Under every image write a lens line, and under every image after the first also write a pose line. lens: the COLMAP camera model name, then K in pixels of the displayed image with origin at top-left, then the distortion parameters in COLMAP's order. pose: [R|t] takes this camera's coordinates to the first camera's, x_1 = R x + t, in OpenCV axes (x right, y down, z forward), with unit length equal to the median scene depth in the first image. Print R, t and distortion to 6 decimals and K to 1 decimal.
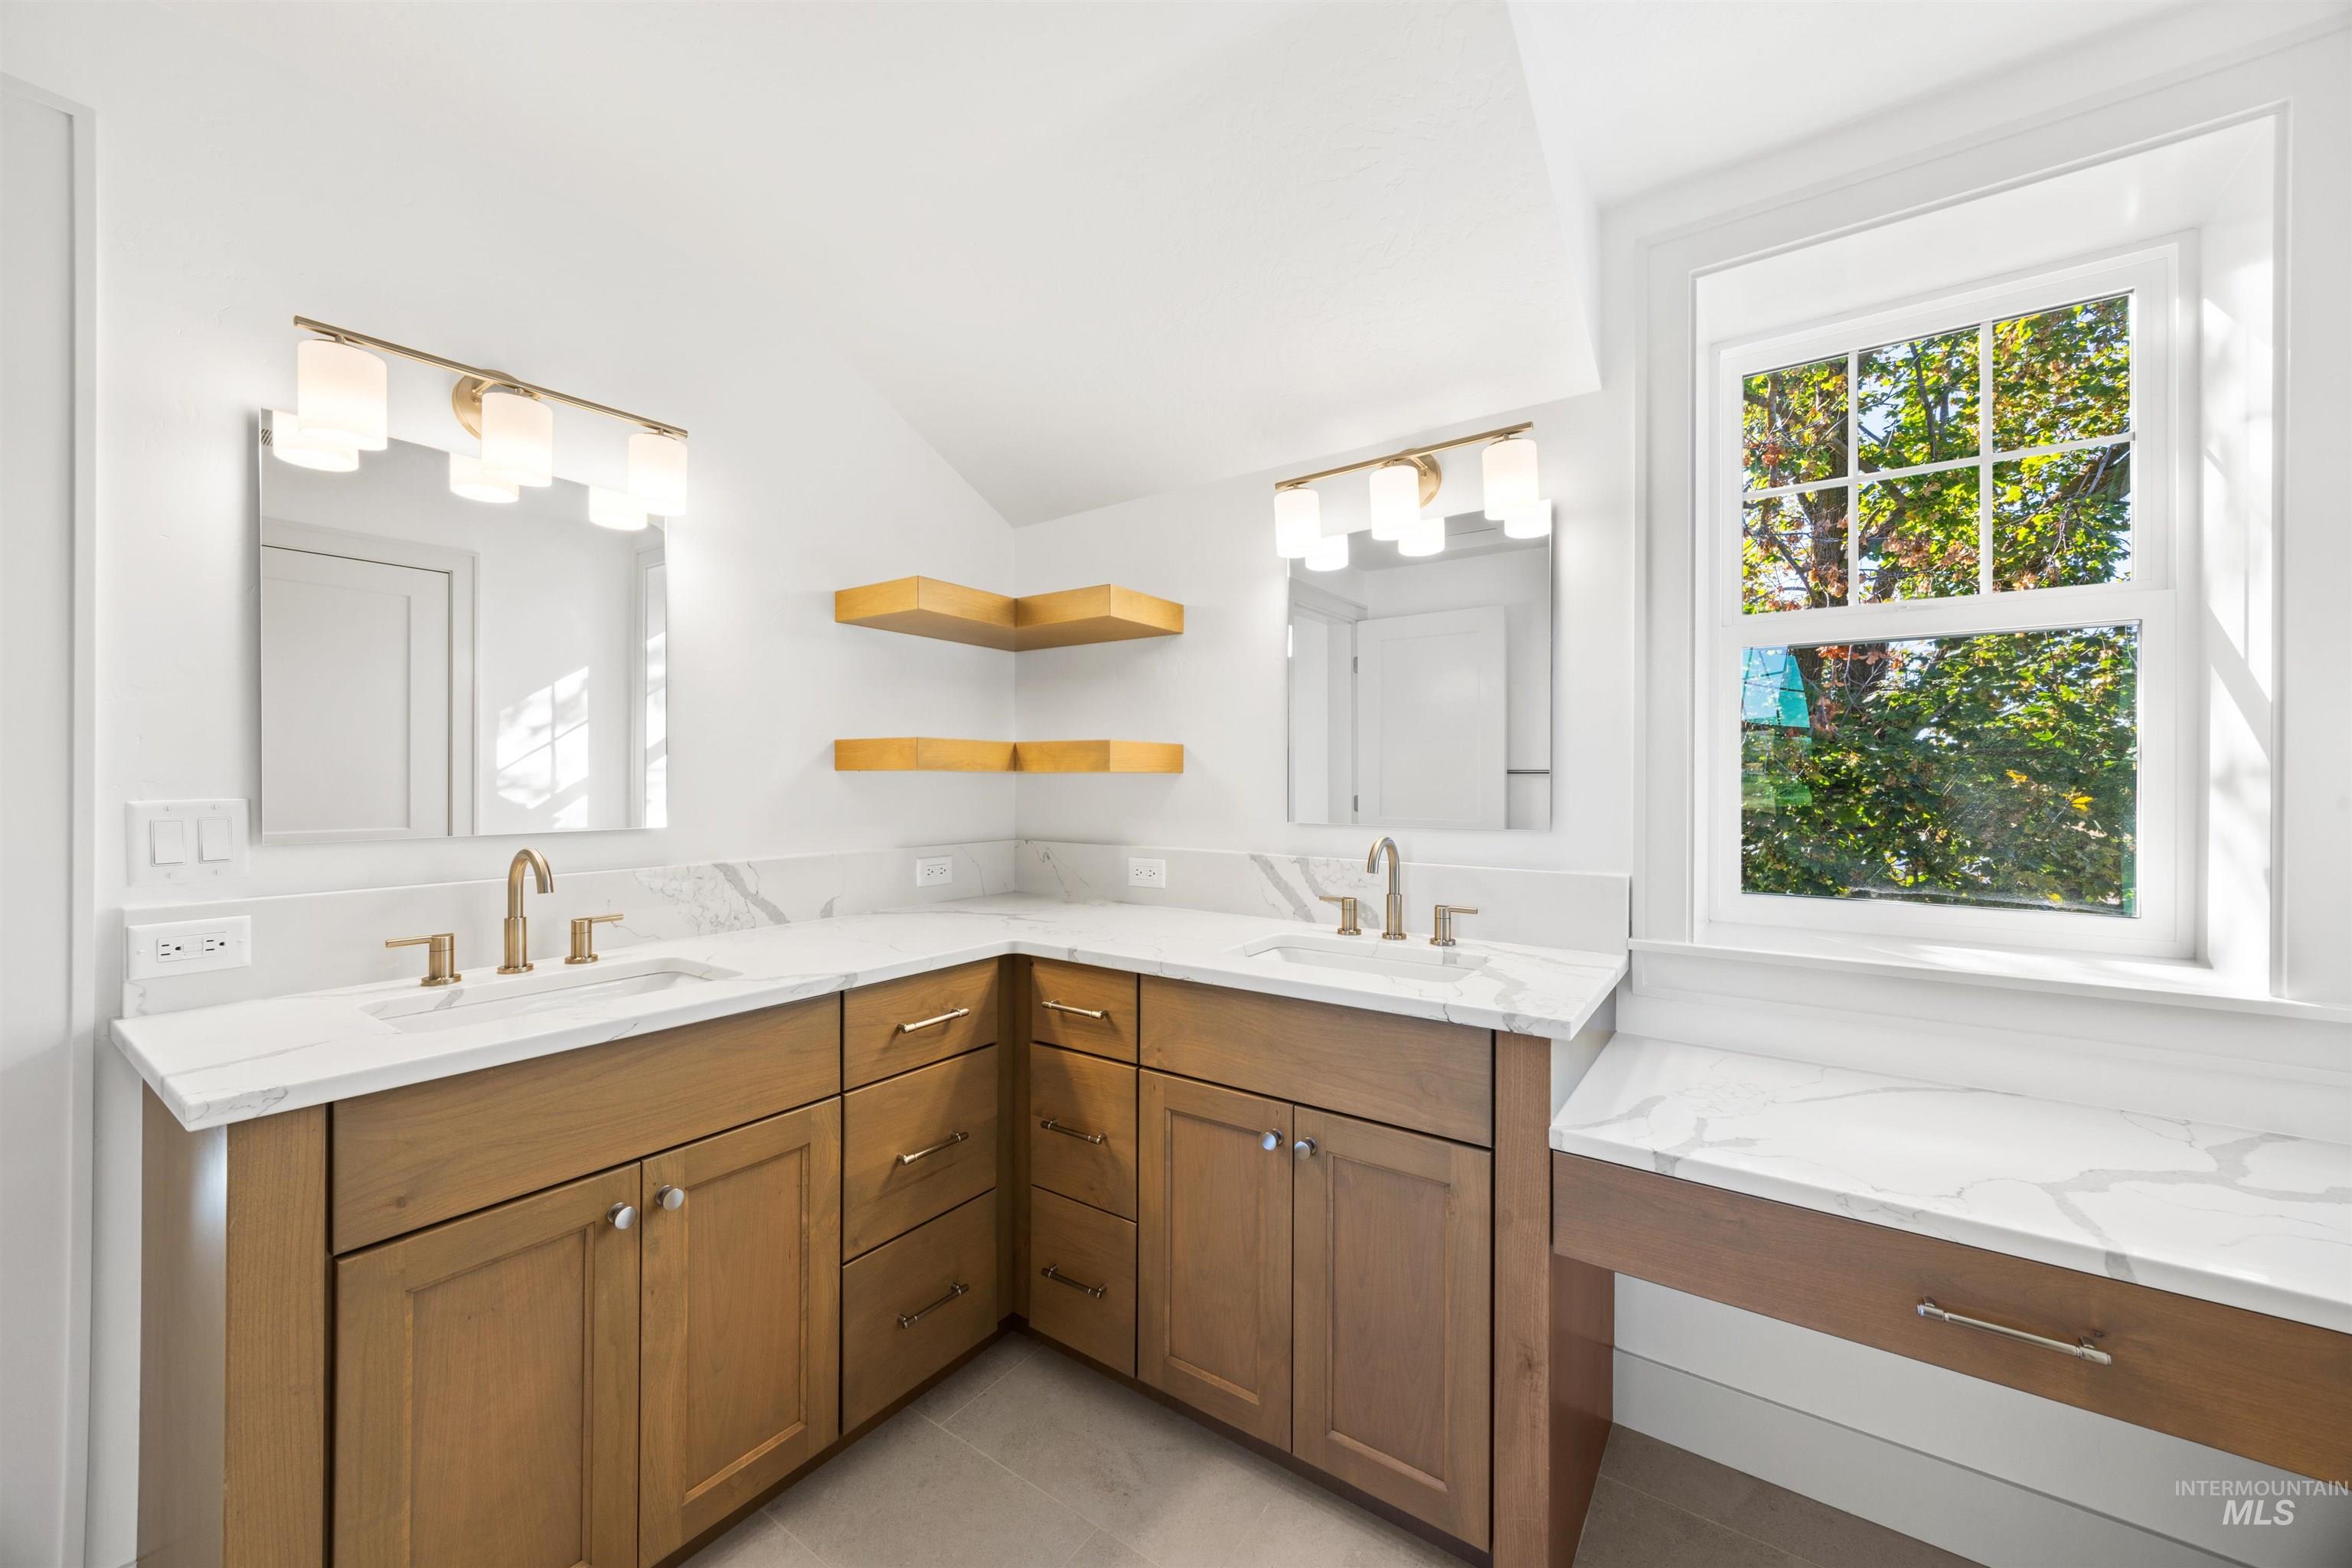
lens RADIAL K [[864.1, 0, 1178.0], [0, 864.1, 778.9], [0, 0, 1]] dist [0.001052, 0.000286]
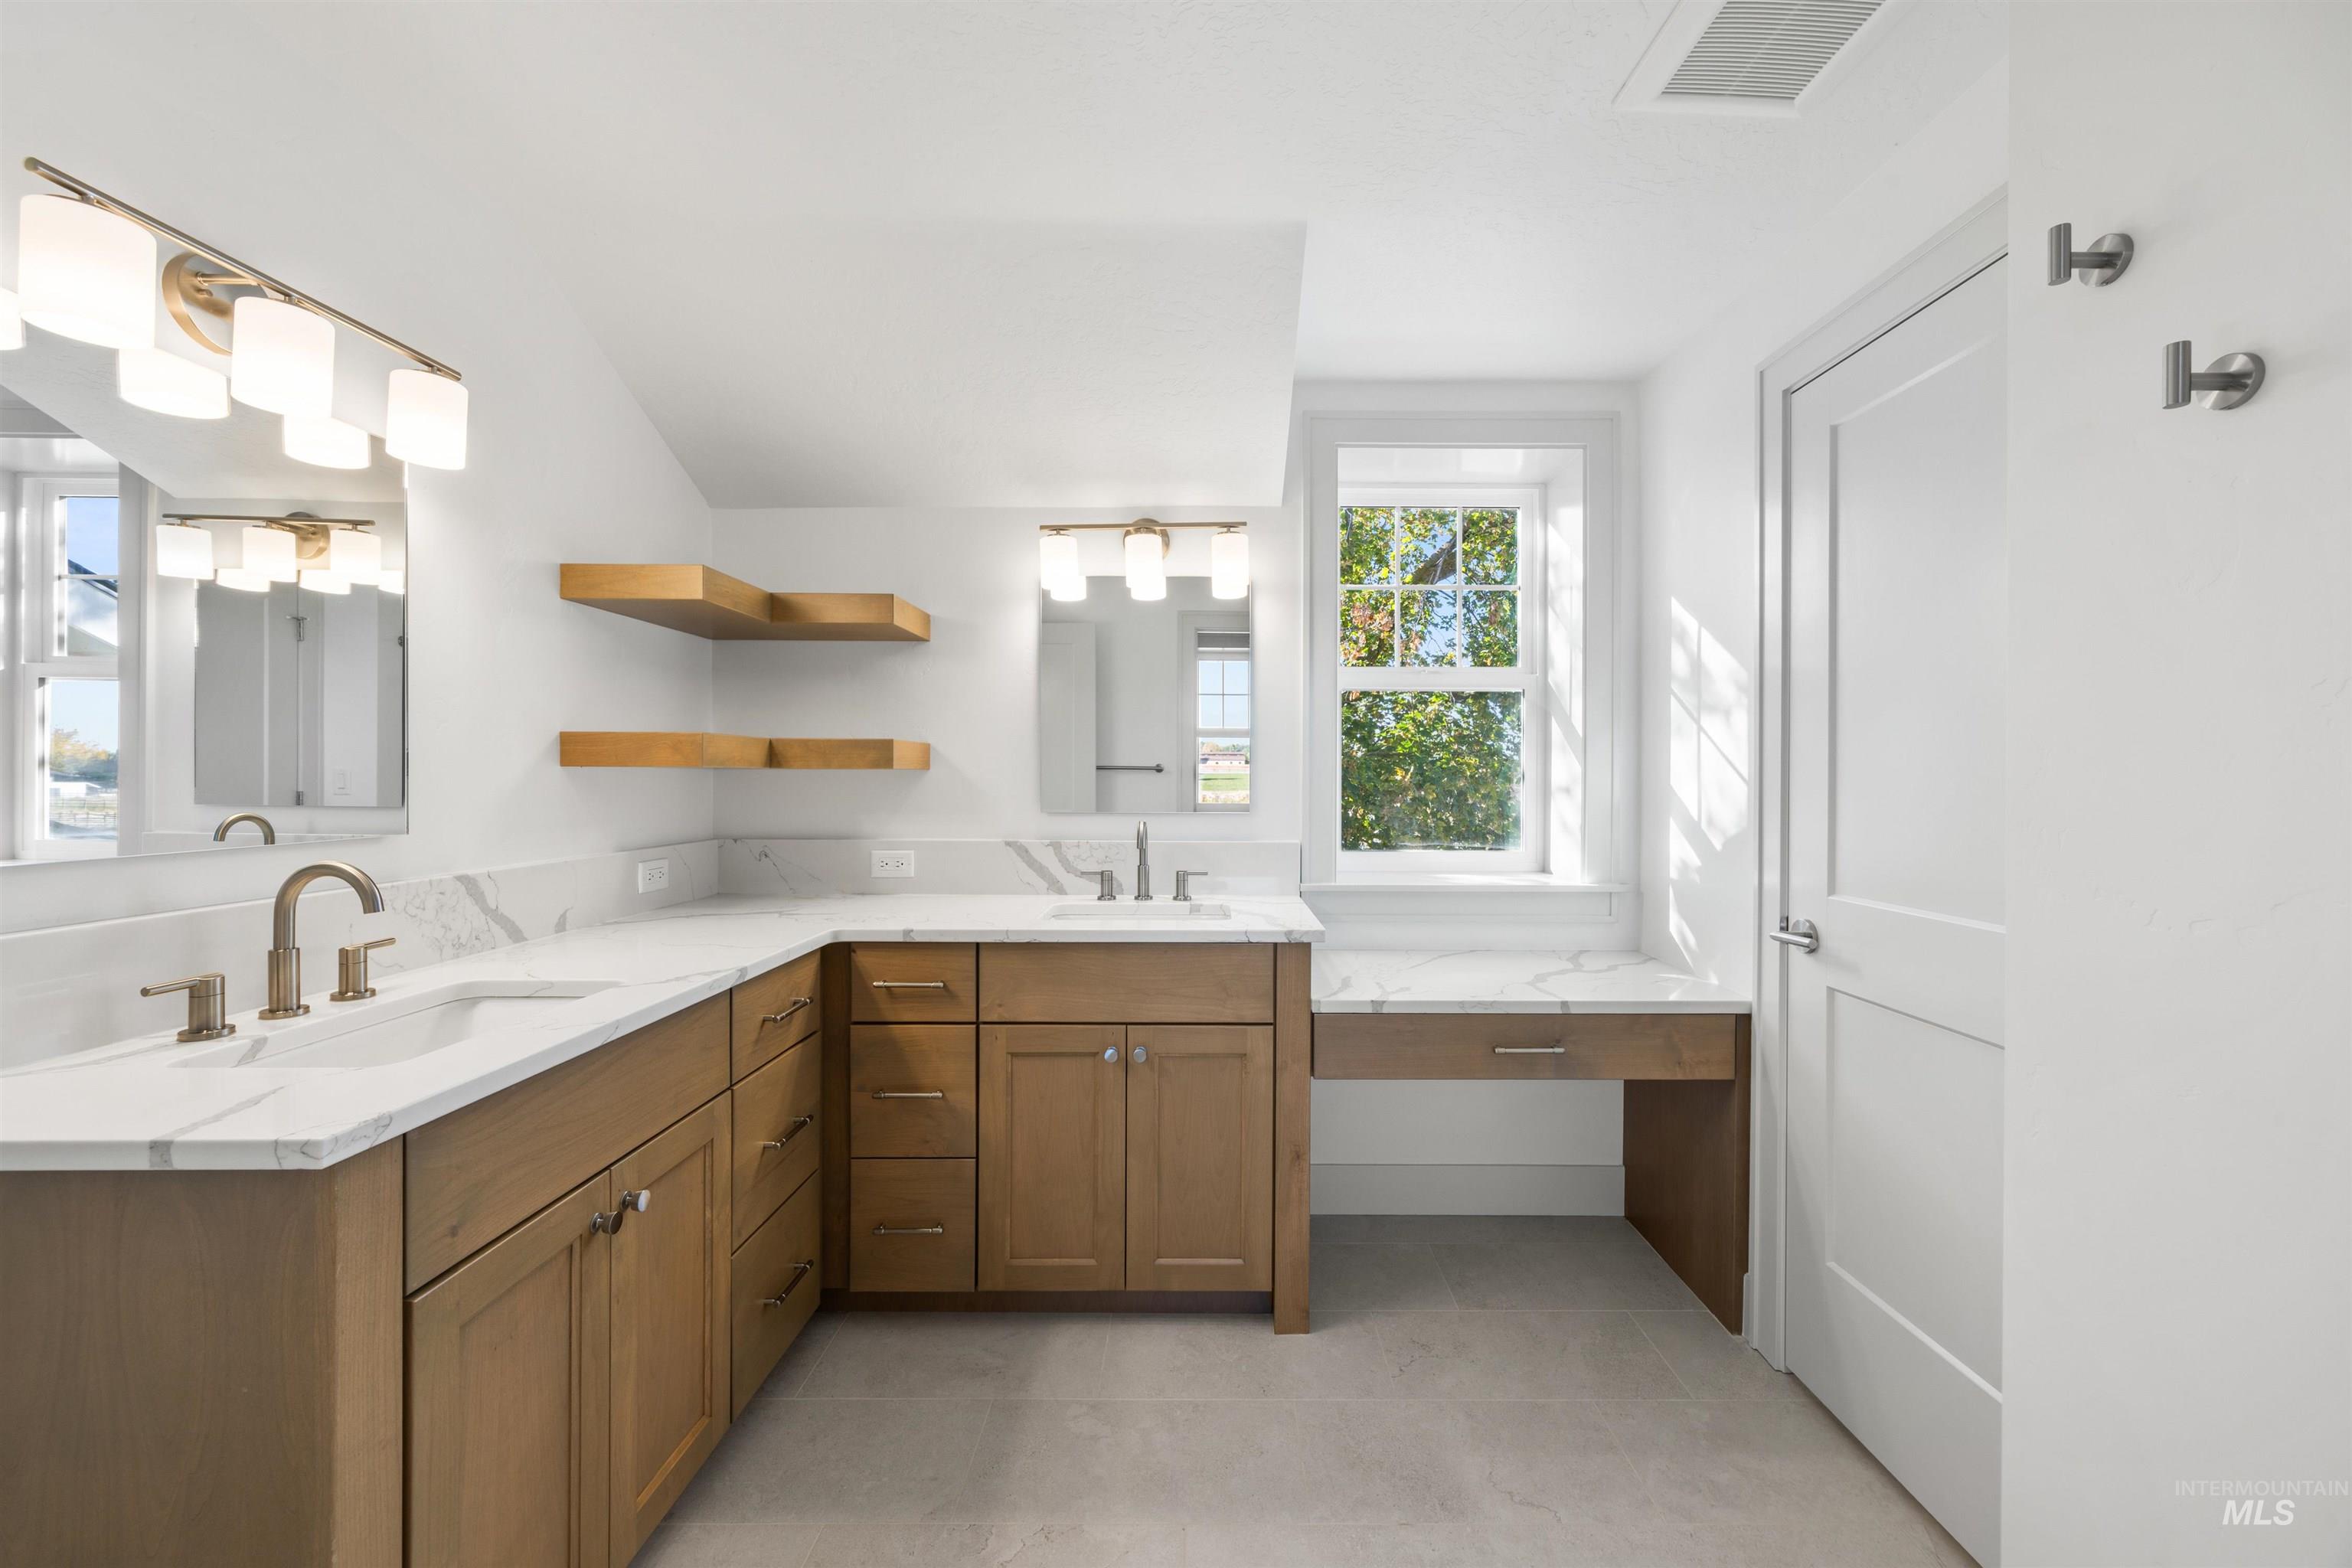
lens RADIAL K [[904.1, 0, 1184.3], [0, 904.1, 776.9], [0, 0, 1]] dist [-0.002241, 0.001353]
pose [[0.825372, -0.002708, 0.564583, -0.505497], [-0.000561, 0.999984, 0.005617, -0.006040], [-0.564589, -0.004952, 0.825357, -0.160145]]
